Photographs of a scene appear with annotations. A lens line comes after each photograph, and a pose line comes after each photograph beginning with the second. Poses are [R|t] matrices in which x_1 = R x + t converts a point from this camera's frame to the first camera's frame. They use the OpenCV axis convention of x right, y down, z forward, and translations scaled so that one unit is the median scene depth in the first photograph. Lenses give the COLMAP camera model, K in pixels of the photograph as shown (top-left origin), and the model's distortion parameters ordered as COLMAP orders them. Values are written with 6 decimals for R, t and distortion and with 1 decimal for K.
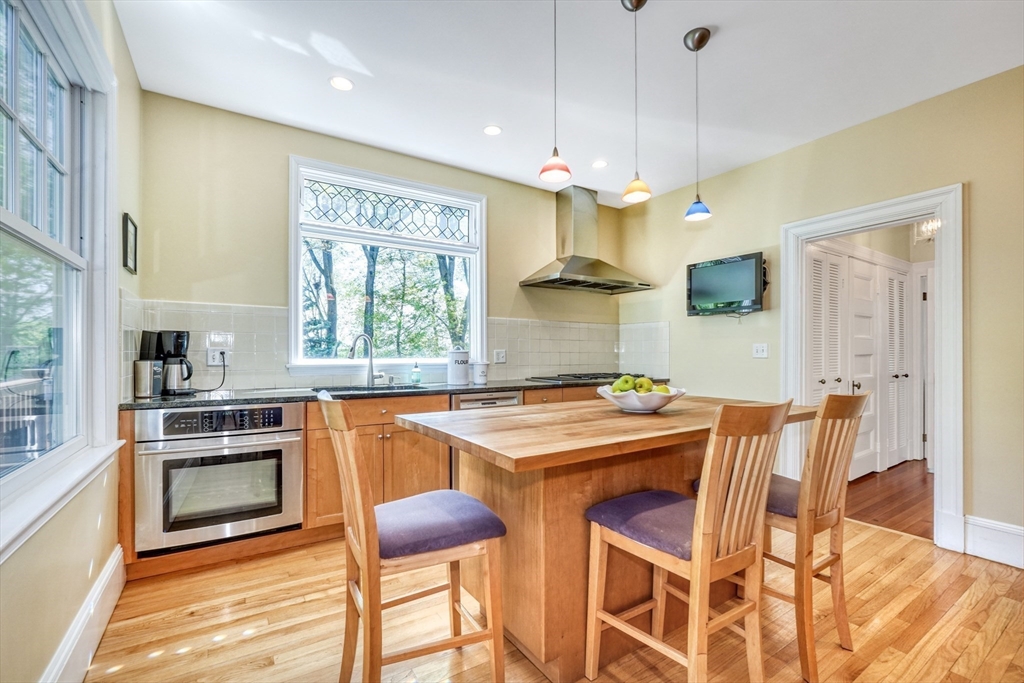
lens RADIAL K [[437.0, 0, 510.2], [0, 437.0, 352.5], [0, 0, 1]] dist [-0.001269, -0.000148]
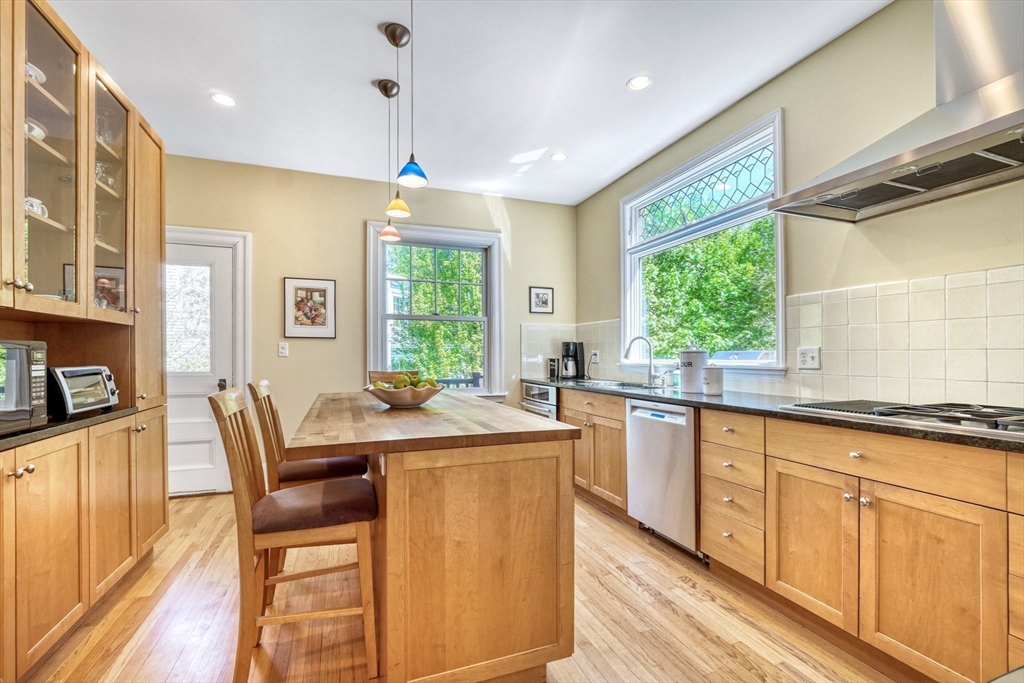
lens RADIAL K [[437.0, 0, 510.2], [0, 437.0, 352.5], [0, 0, 1]] dist [-0.001269, -0.000148]
pose [[-0.214592, -0.005867, -0.976686, 0.698549], [0.006783, 0.999949, -0.007497, 0.004819], [0.976680, -0.008234, -0.214542, 0.806257]]
